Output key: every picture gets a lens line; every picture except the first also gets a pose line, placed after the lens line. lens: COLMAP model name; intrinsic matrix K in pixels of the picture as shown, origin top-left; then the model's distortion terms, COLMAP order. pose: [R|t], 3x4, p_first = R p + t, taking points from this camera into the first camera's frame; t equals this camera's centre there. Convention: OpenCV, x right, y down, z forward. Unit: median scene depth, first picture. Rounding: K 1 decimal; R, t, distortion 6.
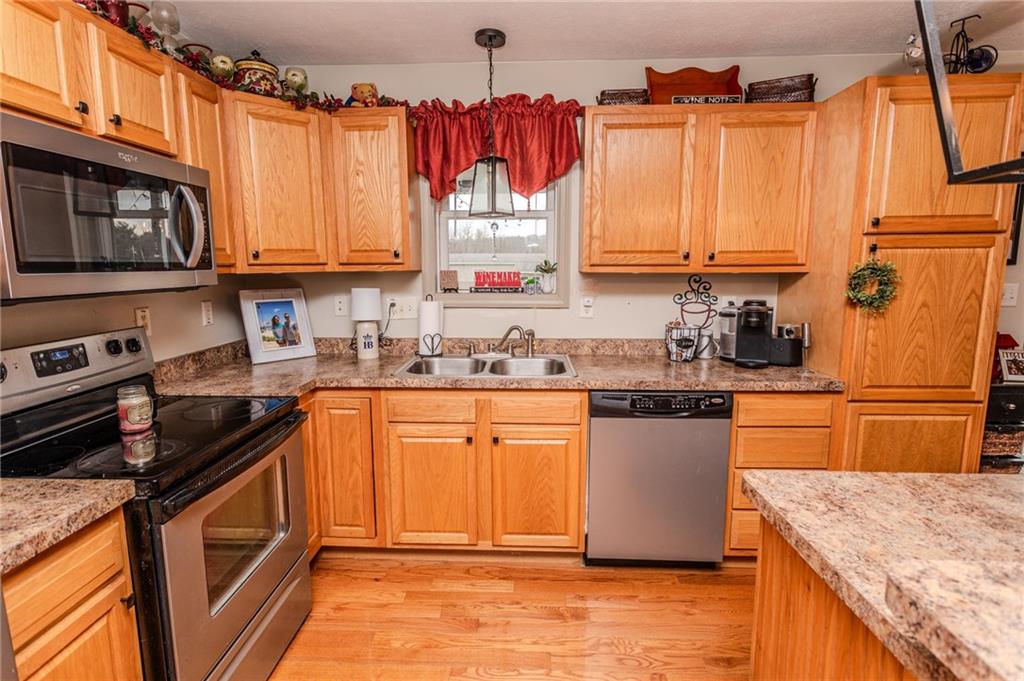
lens RADIAL K [[496.2, 0, 510.6], [0, 496.2, 339.6], [0, 0, 1]] dist [-0.000922, 0.000770]
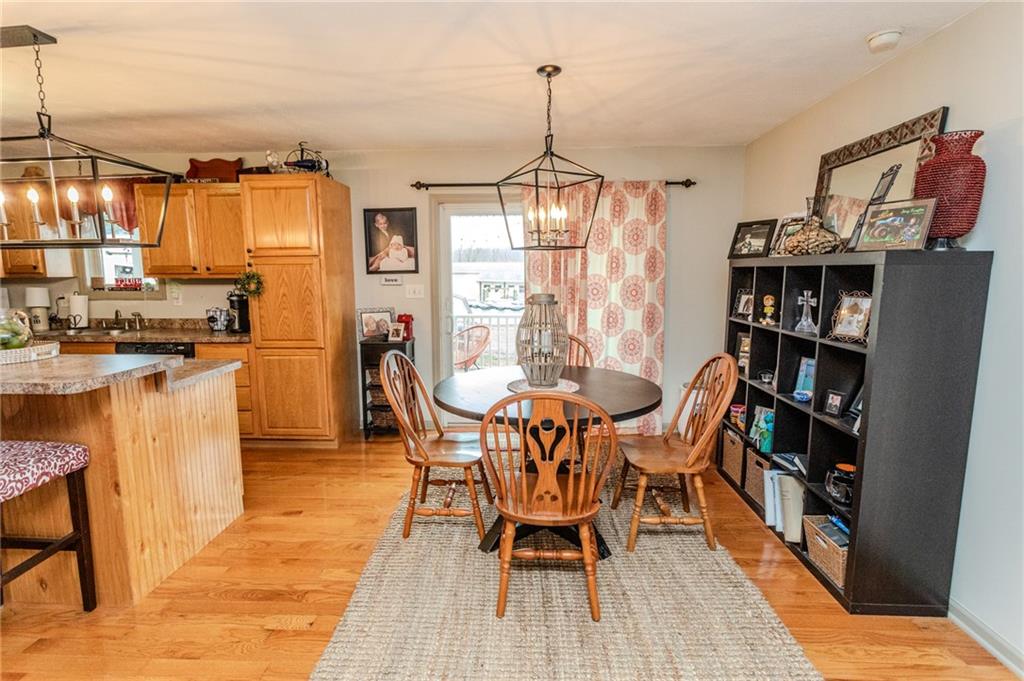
lens RADIAL K [[496.2, 0, 504.7], [0, 496.2, 337.9], [0, 0, 1]] dist [-0.000922, 0.000770]
pose [[0.999992, 0.000875, -0.004006, 1.414041], [-0.000959, 0.999779, -0.020991, 0.109054], [0.003987, 0.020995, 0.999772, -0.721534]]
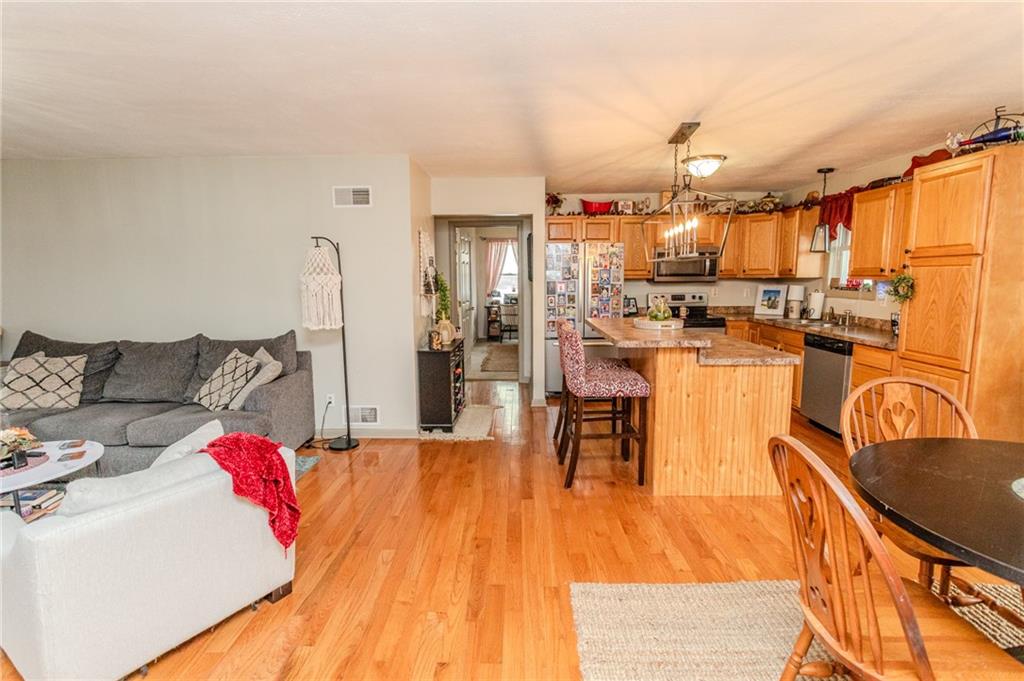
lens RADIAL K [[496.2, 0, 514.0], [0, 496.2, 339.4], [0, 0, 1]] dist [-0.000922, 0.000770]
pose [[0.040245, 0.134310, -0.990122, 2.007256], [-0.146838, 0.980961, 0.127099, 0.037198], [0.988342, 0.140272, 0.059201, -0.342747]]
